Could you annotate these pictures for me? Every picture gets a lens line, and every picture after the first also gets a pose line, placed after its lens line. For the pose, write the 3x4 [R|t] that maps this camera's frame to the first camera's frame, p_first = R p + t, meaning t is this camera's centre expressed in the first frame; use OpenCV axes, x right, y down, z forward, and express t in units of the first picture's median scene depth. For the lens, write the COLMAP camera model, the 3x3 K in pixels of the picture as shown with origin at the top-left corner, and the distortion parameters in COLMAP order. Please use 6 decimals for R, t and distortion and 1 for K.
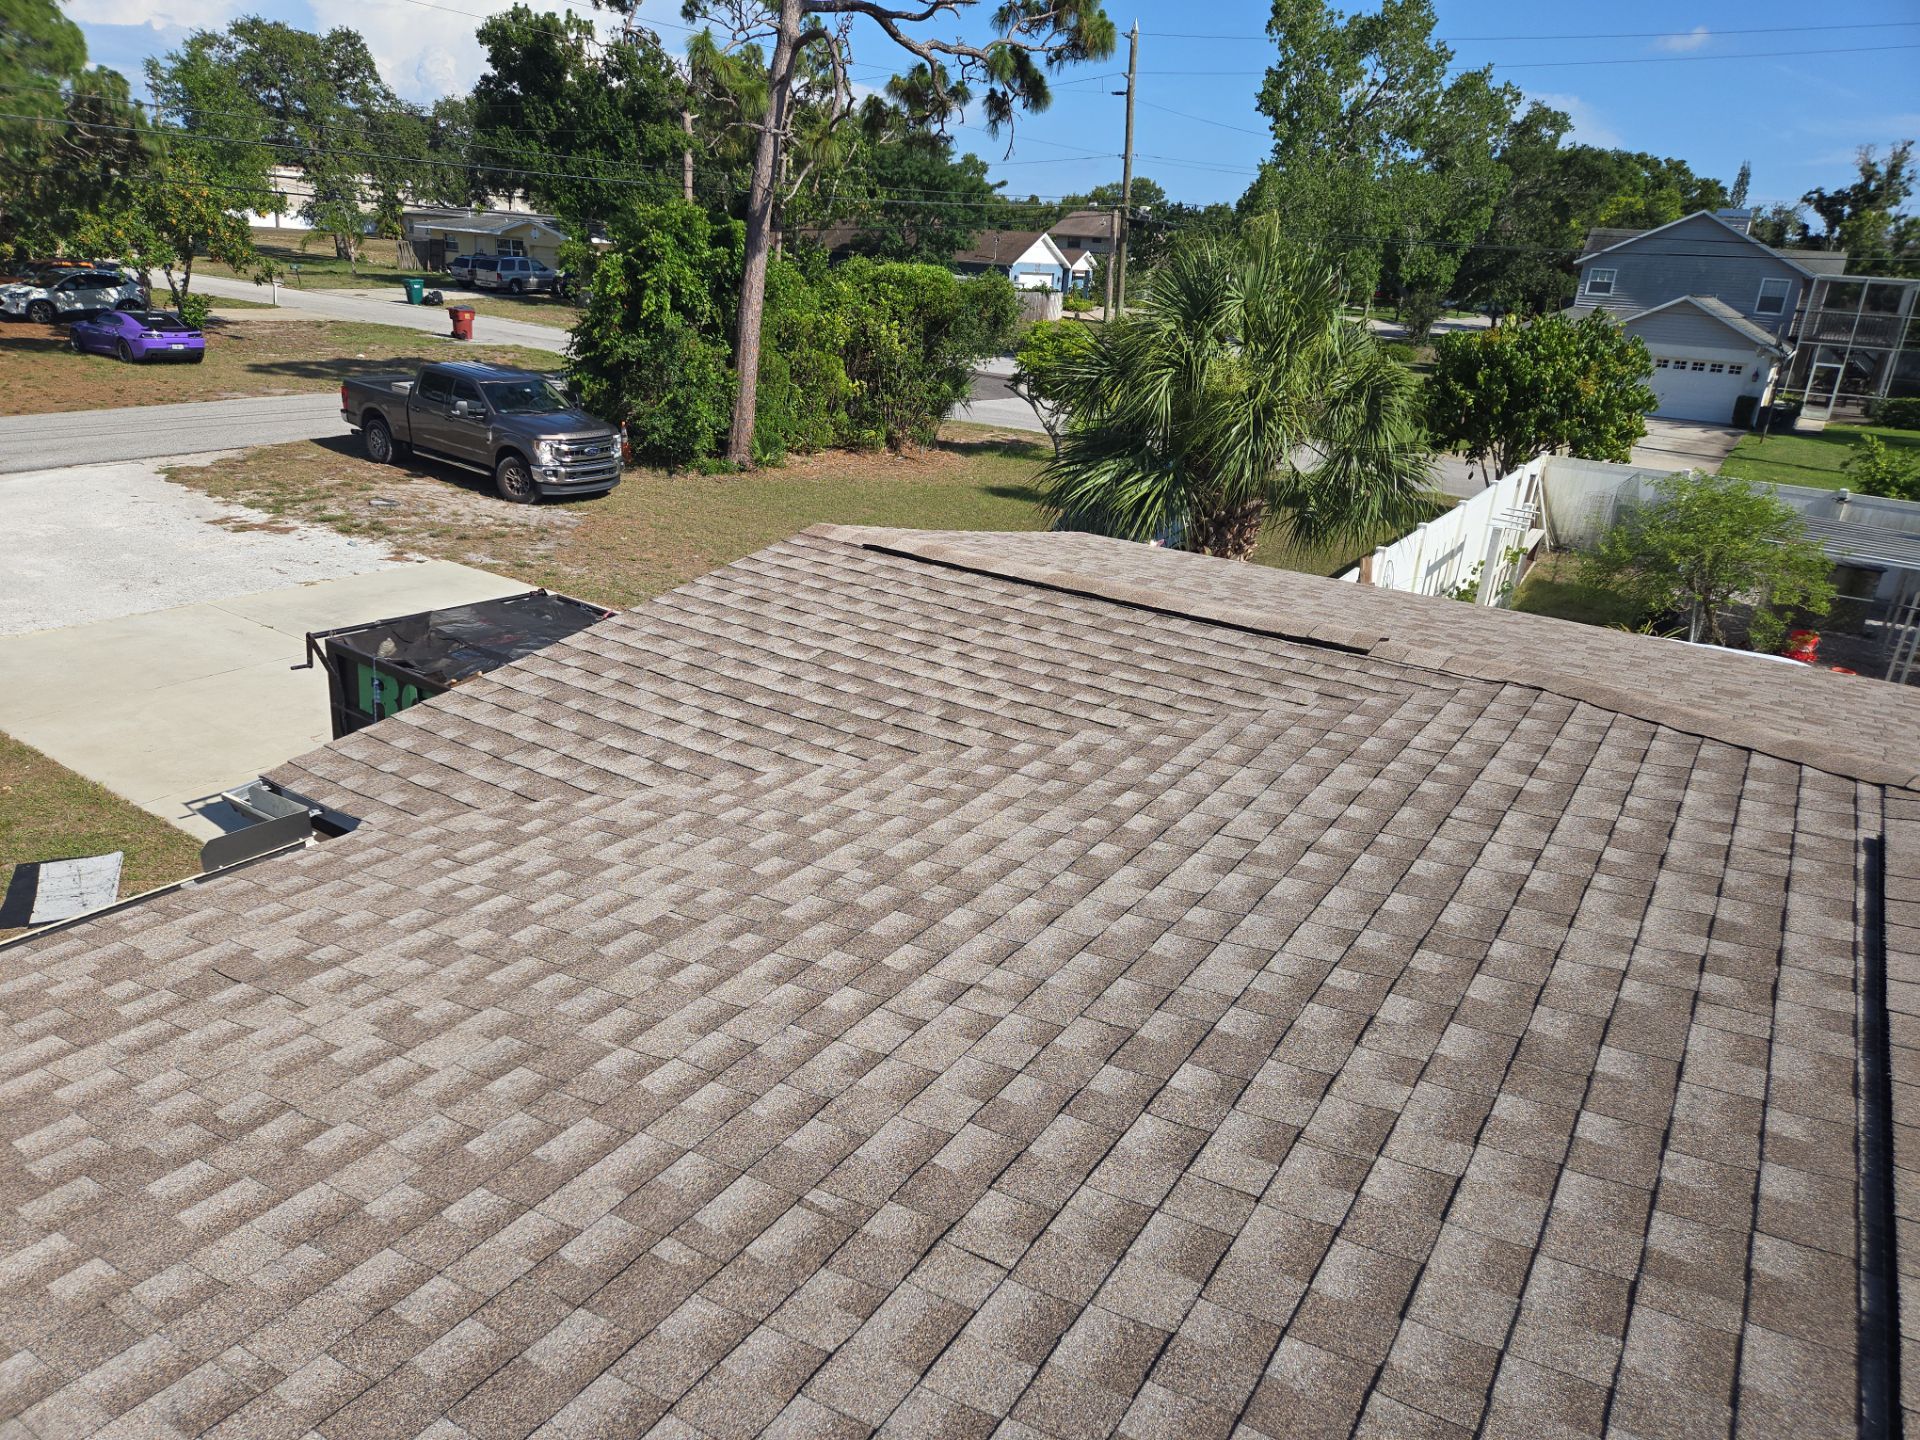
lens RADIAL K [[1259.3, 0, 943.0], [0, 1259.3, 732.5], [0, 0, 1]] dist [0.057378, -0.049697]
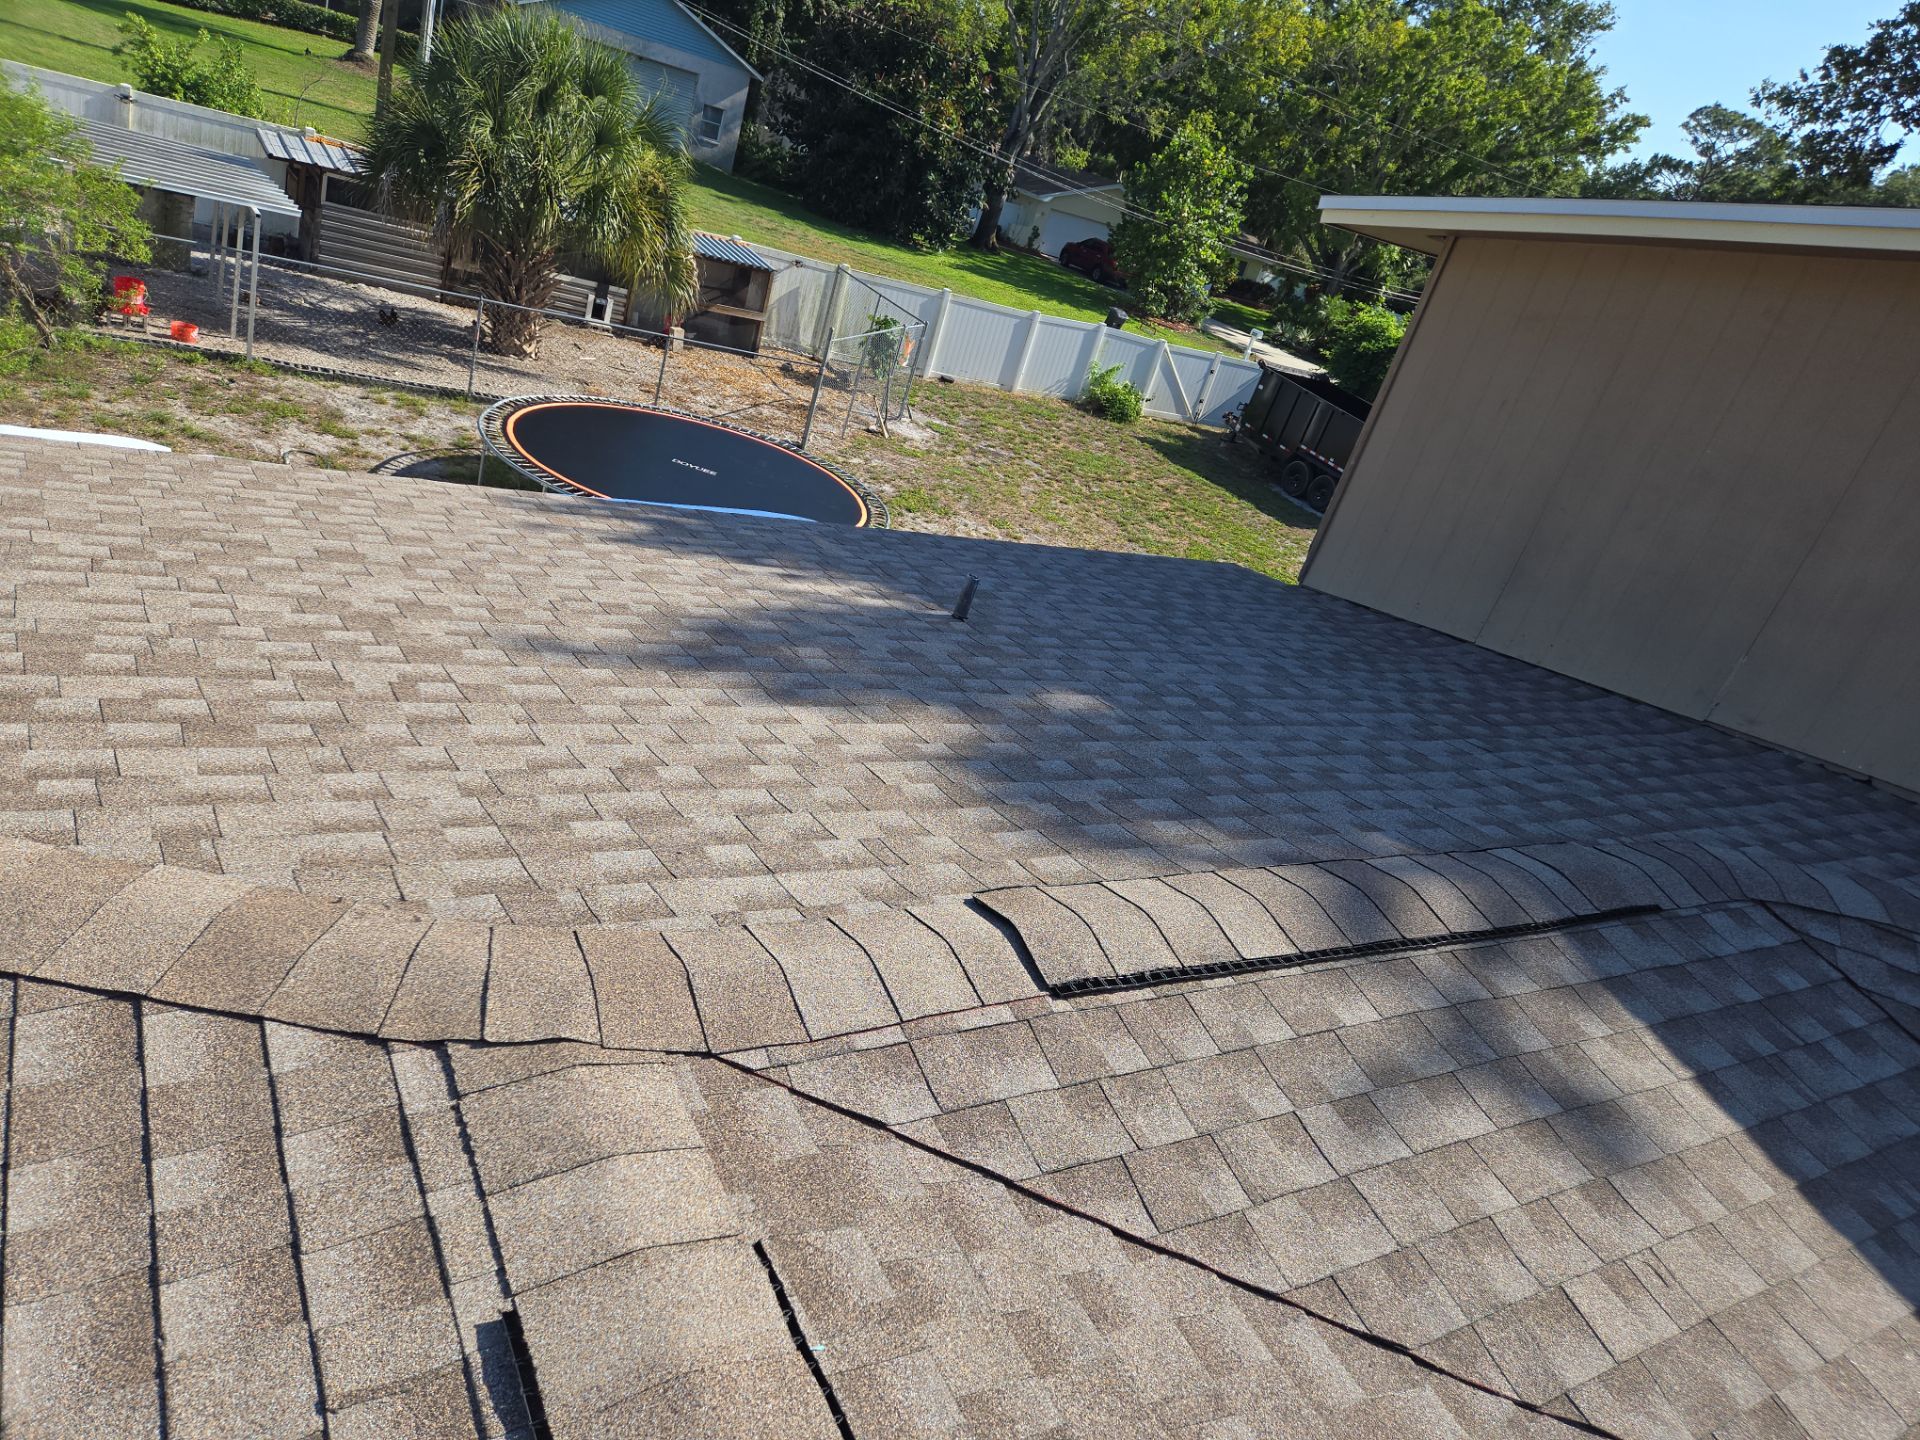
lens RADIAL K [[1293.5, 0, 953.5], [0, 1293.5, 729.1], [0, 0, 1]] dist [0.072516, -0.064377]
pose [[0.432053, -0.326535, 0.840658, 0.074273], [0.073431, 0.941792, 0.328079, -0.034367], [-0.898854, -0.080017, 0.430881, 0.104527]]
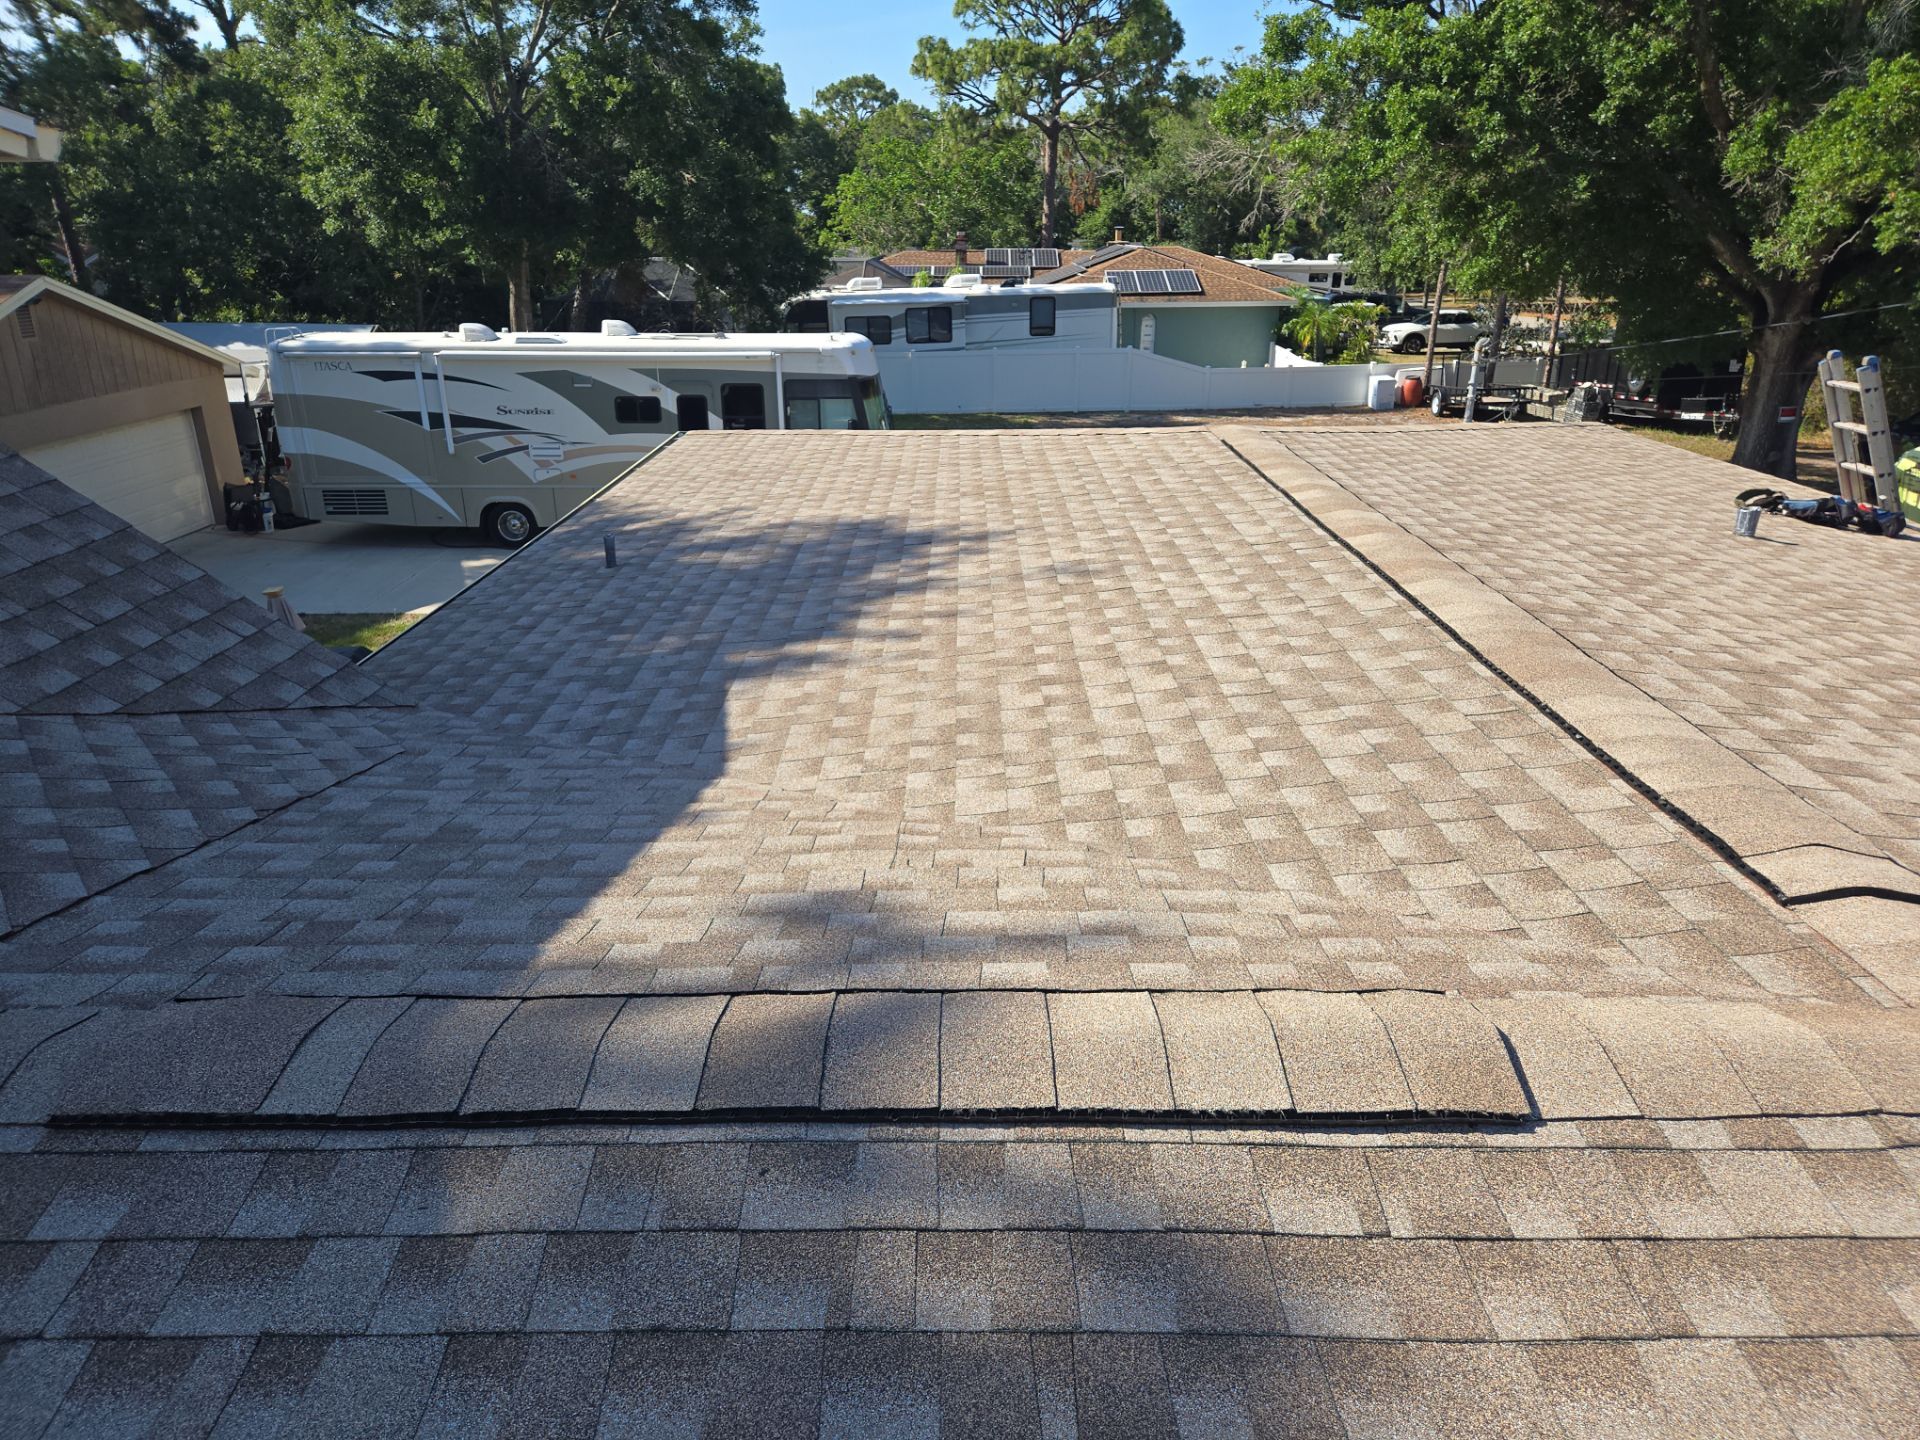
lens RADIAL K [[1277.1, 0, 956.4], [0, 1277.1, 729.3], [0, 0, 1]] dist [0.066949, -0.058141]
pose [[-0.830472, 0.148158, -0.536997, 0.228543], [-0.241662, 0.772730, 0.586930, -0.040239], [0.501912, 0.617201, -0.605927, 0.164484]]
